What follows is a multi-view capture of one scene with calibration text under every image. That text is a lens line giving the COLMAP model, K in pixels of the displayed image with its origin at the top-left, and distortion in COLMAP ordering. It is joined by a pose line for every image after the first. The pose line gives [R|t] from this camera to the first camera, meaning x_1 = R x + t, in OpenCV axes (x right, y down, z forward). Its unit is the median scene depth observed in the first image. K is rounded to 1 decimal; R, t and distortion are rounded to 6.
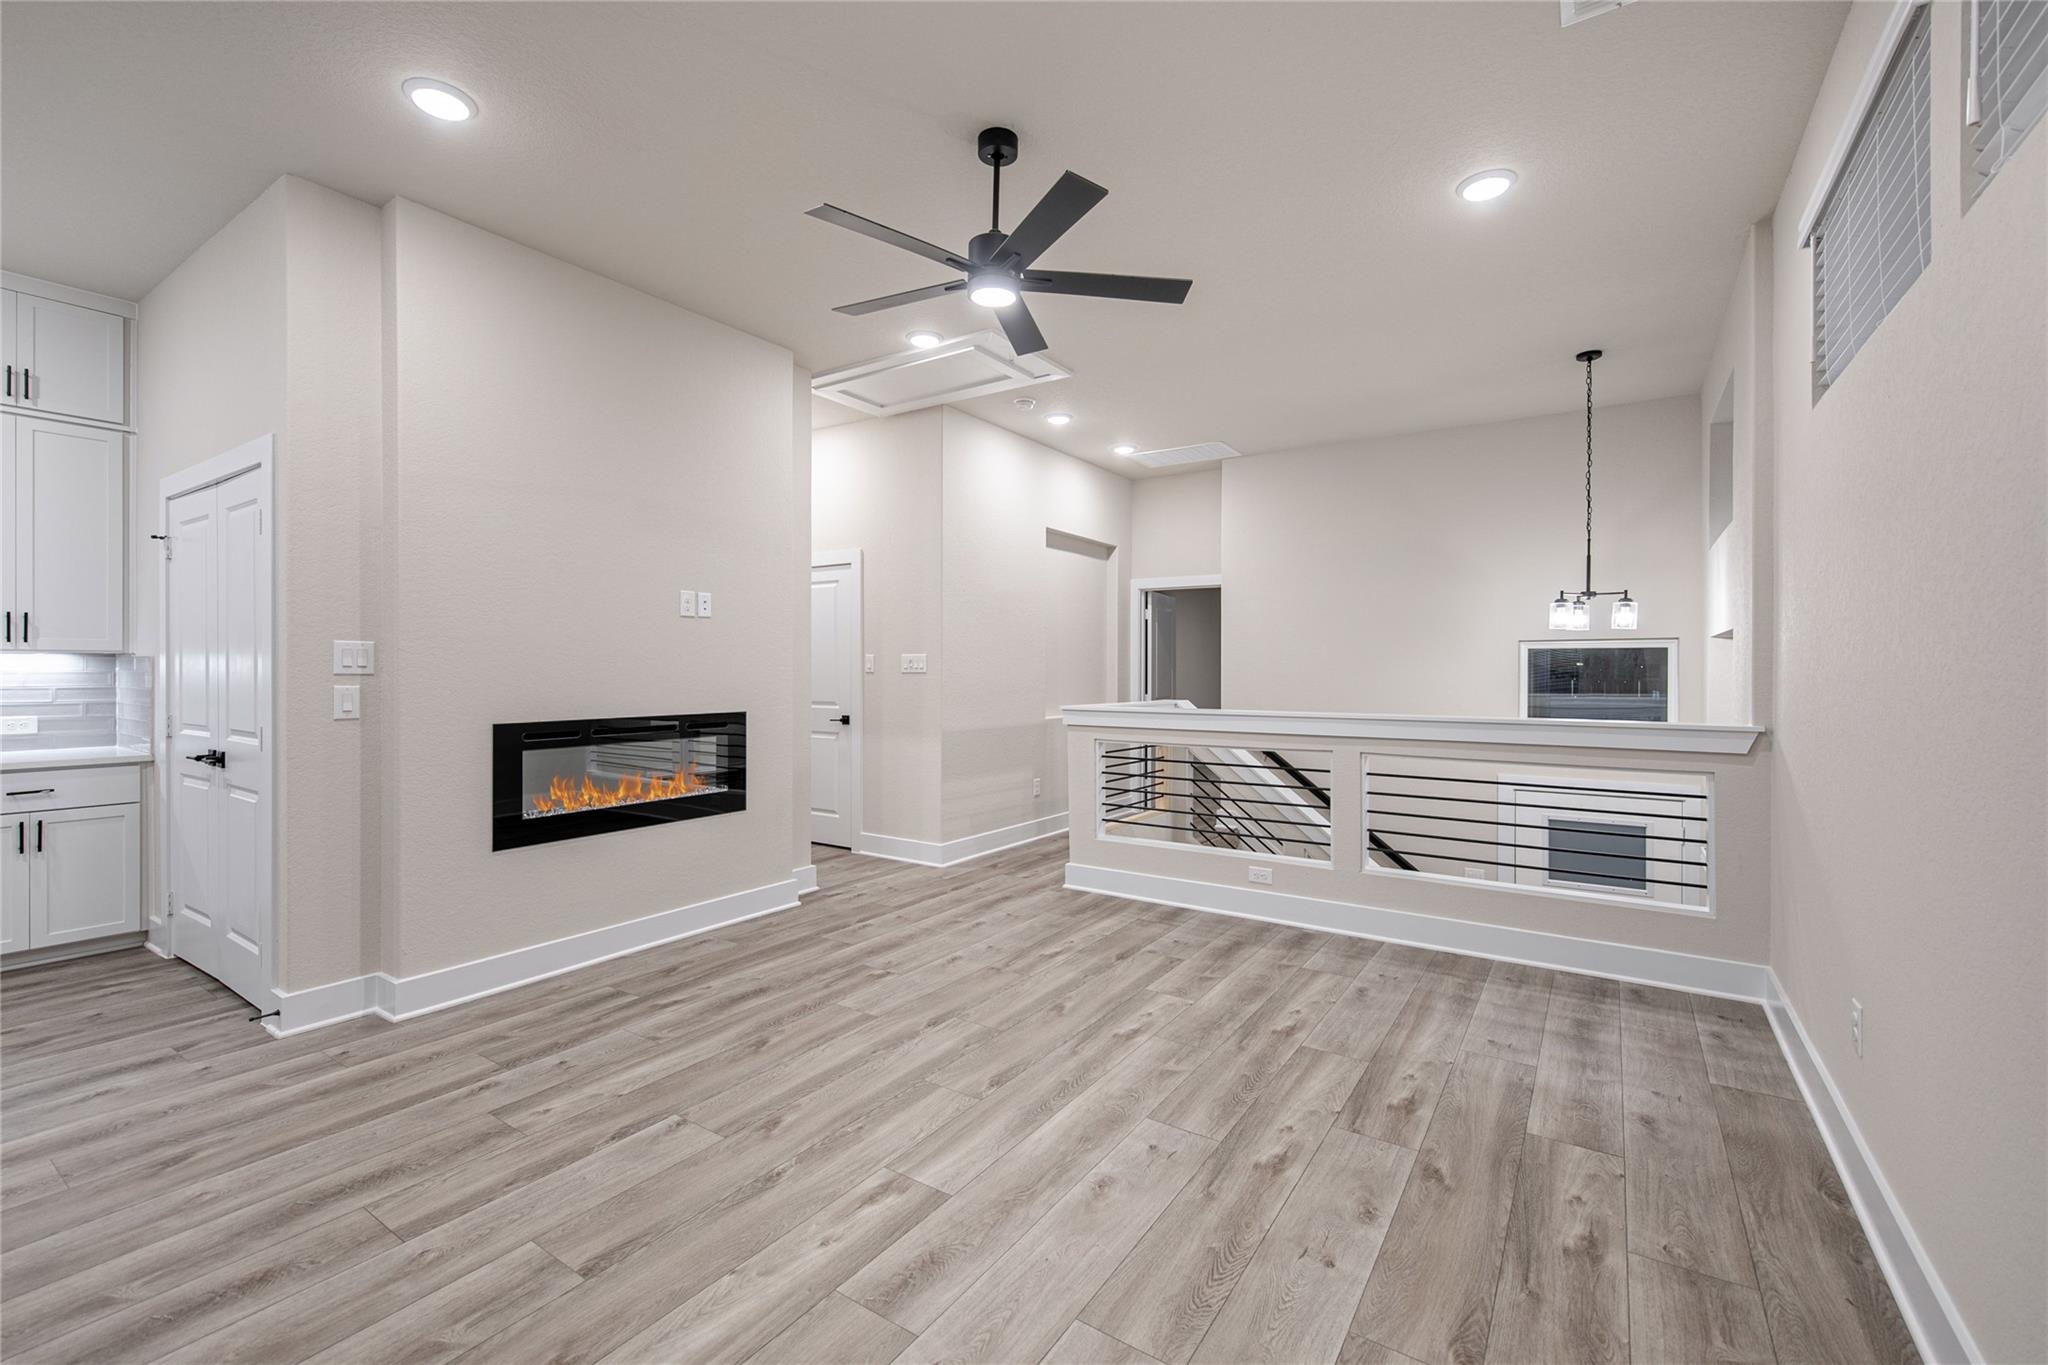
lens RADIAL K [[861.5, 0, 1025.3], [0, 861.5, 675.2], [0, 0, 1]] dist [0.018786, -0.008089]
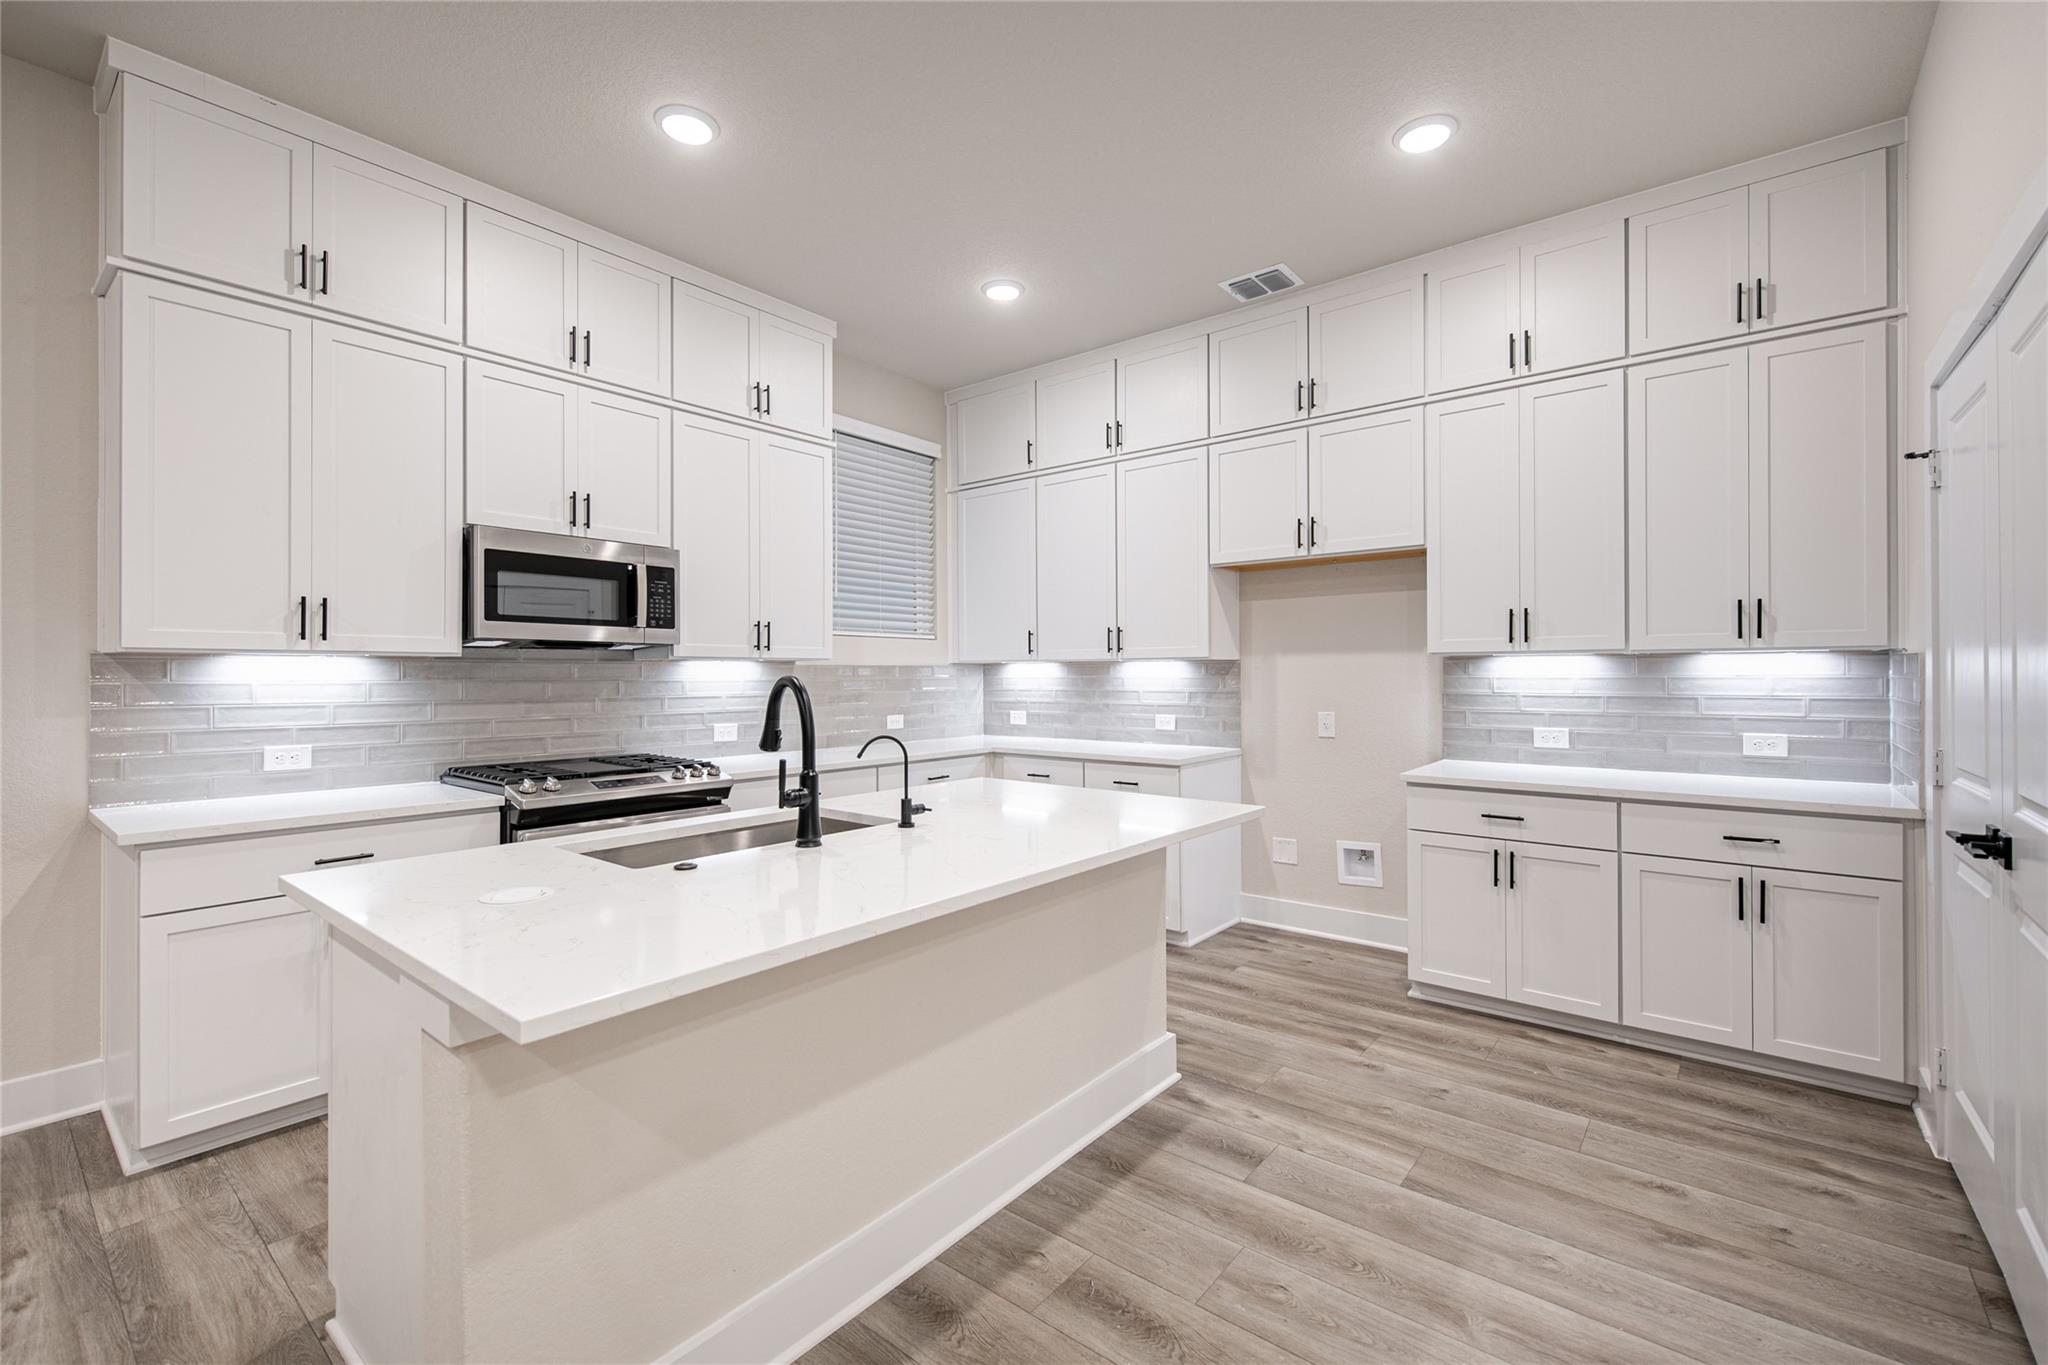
lens RADIAL K [[866.6, 0, 1024.4], [0, 866.6, 668.6], [0, 0, 1]] dist [0.040730, -0.017259]
pose [[-0.091785, -0.008315, -0.995744, -0.356547], [-0.002325, 0.999964, -0.008136, -0.003607], [0.995776, 0.001569, -0.091802, 0.481884]]
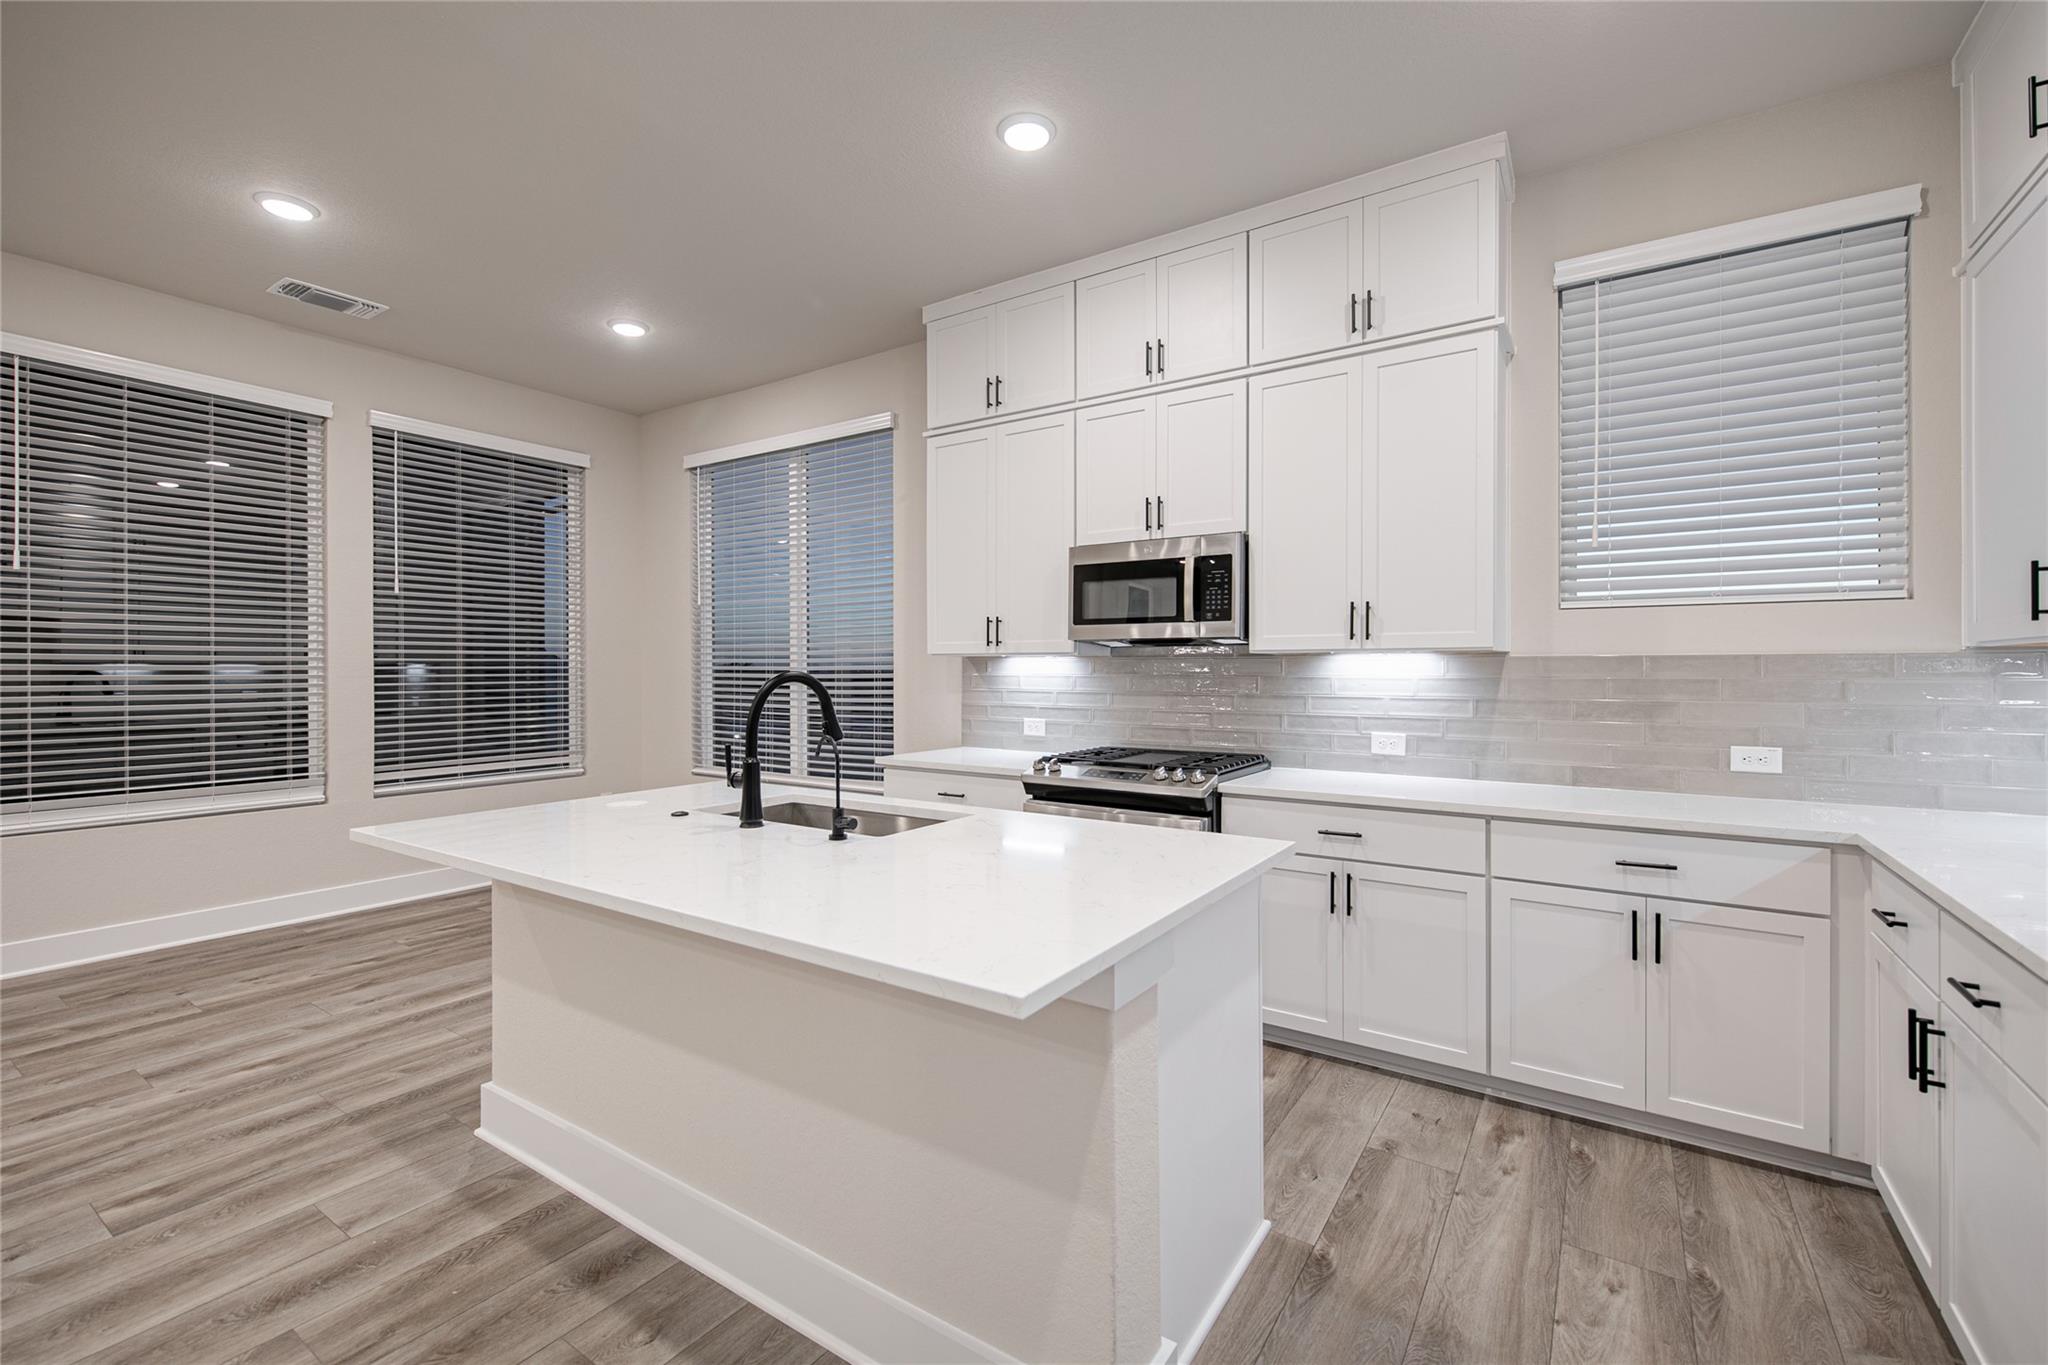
lens RADIAL K [[872.4, 0, 1025.9], [0, 872.4, 674.4], [0, 0, 1]] dist [0.018193, -0.007706]
pose [[-0.999985, -0.004438, -0.003093, -1.107579], [-0.004461, 0.999962, 0.007549, -0.005544], [0.003060, 0.007563, -0.999967, 0.914847]]
